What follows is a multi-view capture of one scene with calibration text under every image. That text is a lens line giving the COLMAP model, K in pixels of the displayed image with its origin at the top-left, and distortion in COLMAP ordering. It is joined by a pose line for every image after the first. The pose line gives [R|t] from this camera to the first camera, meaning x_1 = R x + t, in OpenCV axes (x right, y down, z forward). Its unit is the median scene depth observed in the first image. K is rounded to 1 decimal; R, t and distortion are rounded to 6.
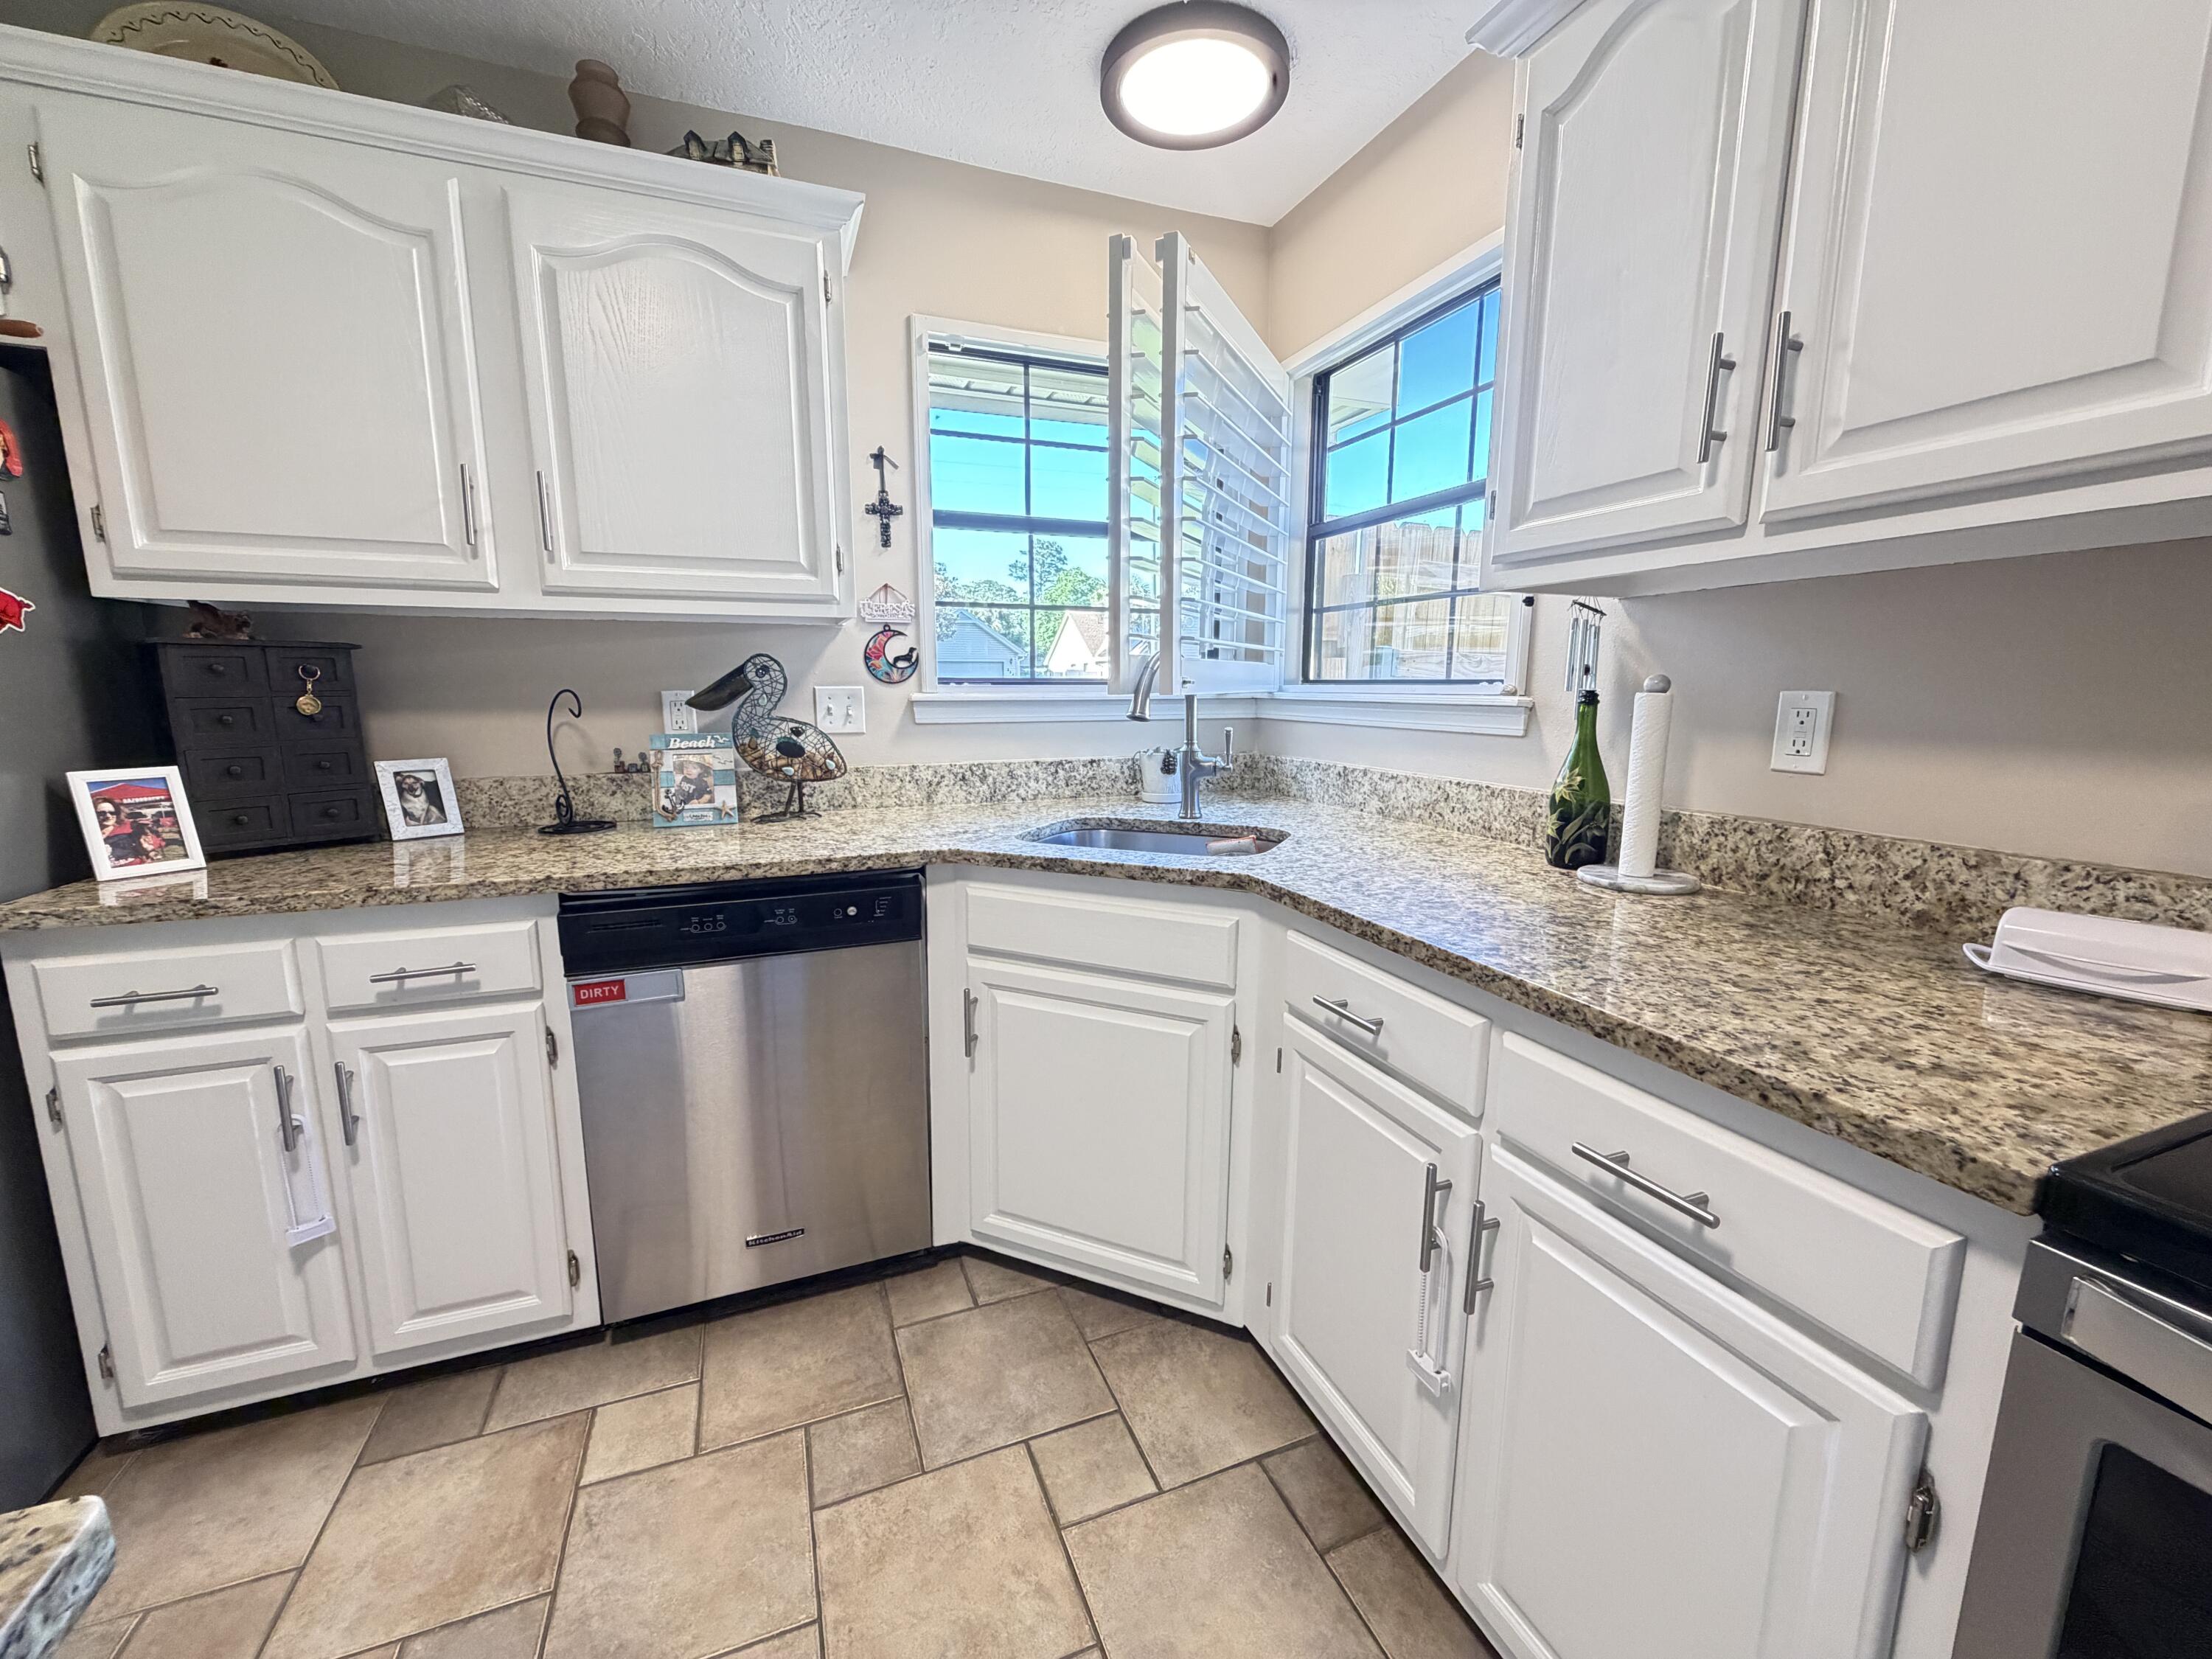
lens RADIAL K [[885.3, 0, 1106.5], [0, 885.3, 831.6], [0, 0, 1]] dist [-0.002645, -0.000181]
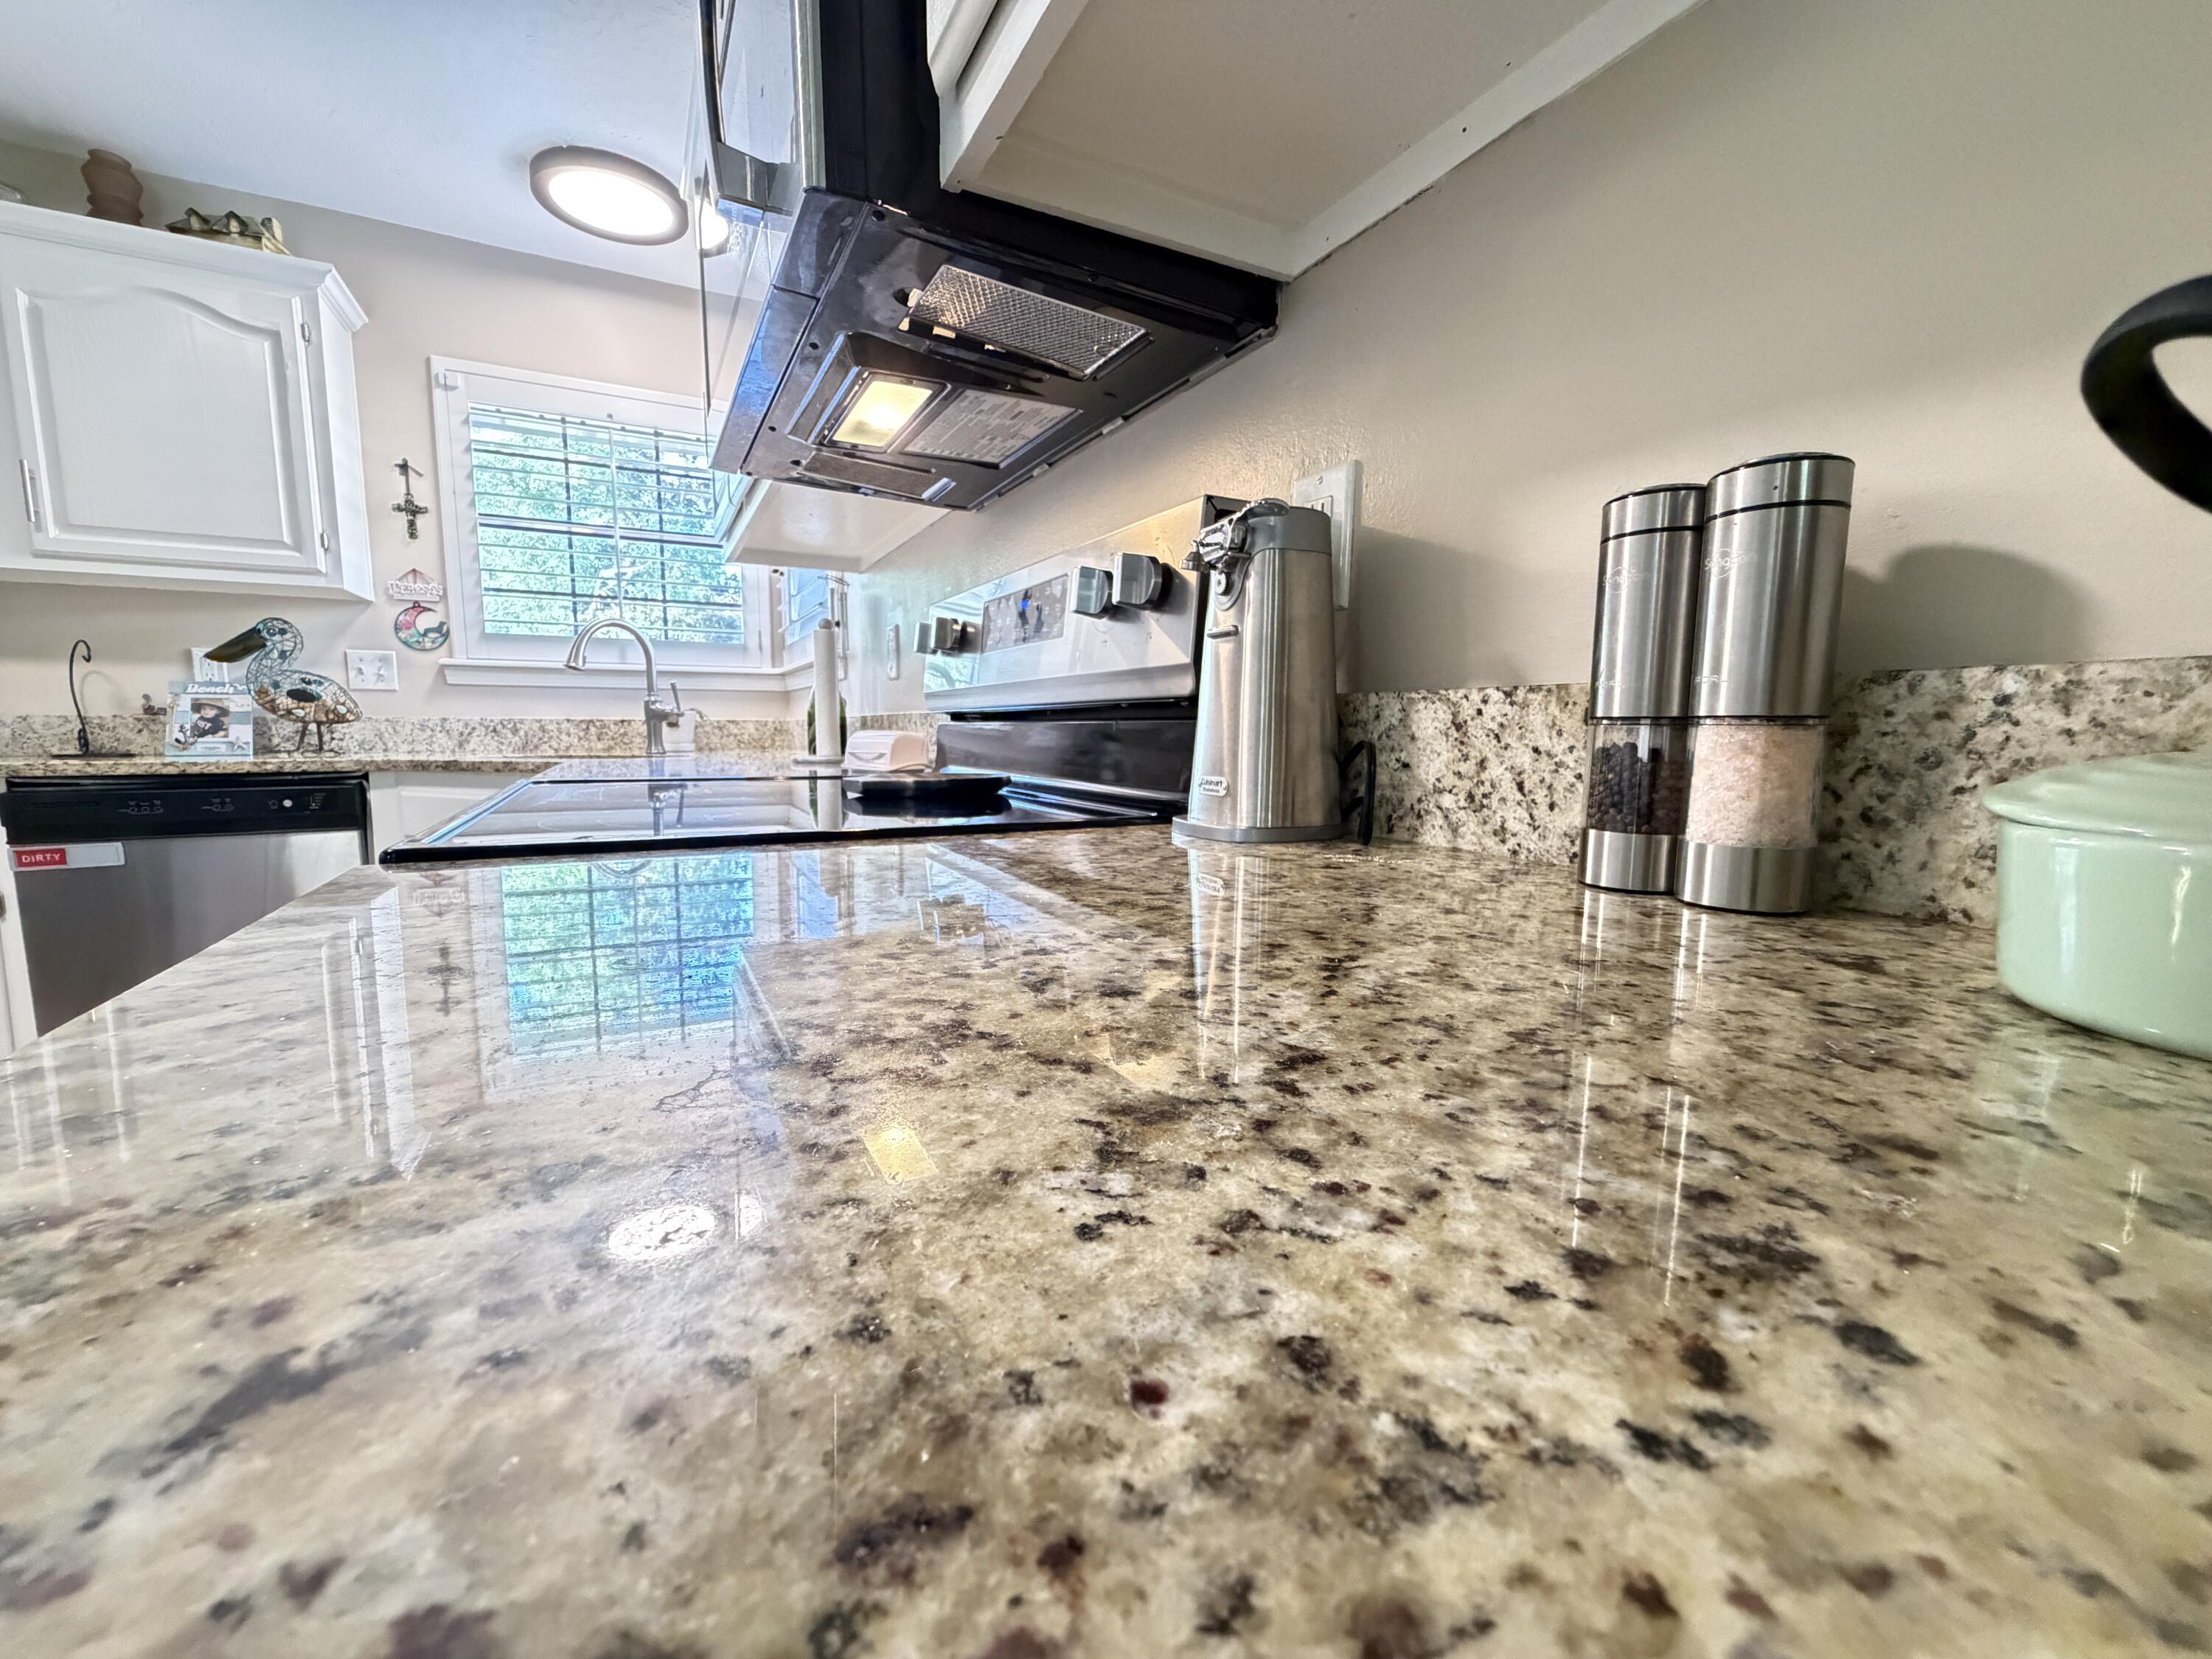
lens RADIAL K [[885.3, 0, 1110.5], [0, 885.3, 829.4], [0, 0, 1]] dist [-0.002645, -0.000181]
pose [[0.991038, -0.006704, 0.133410, 0.592147], [0.012774, 0.998919, -0.044697, 0.162052], [-0.132966, 0.046001, 0.990052, -0.354941]]
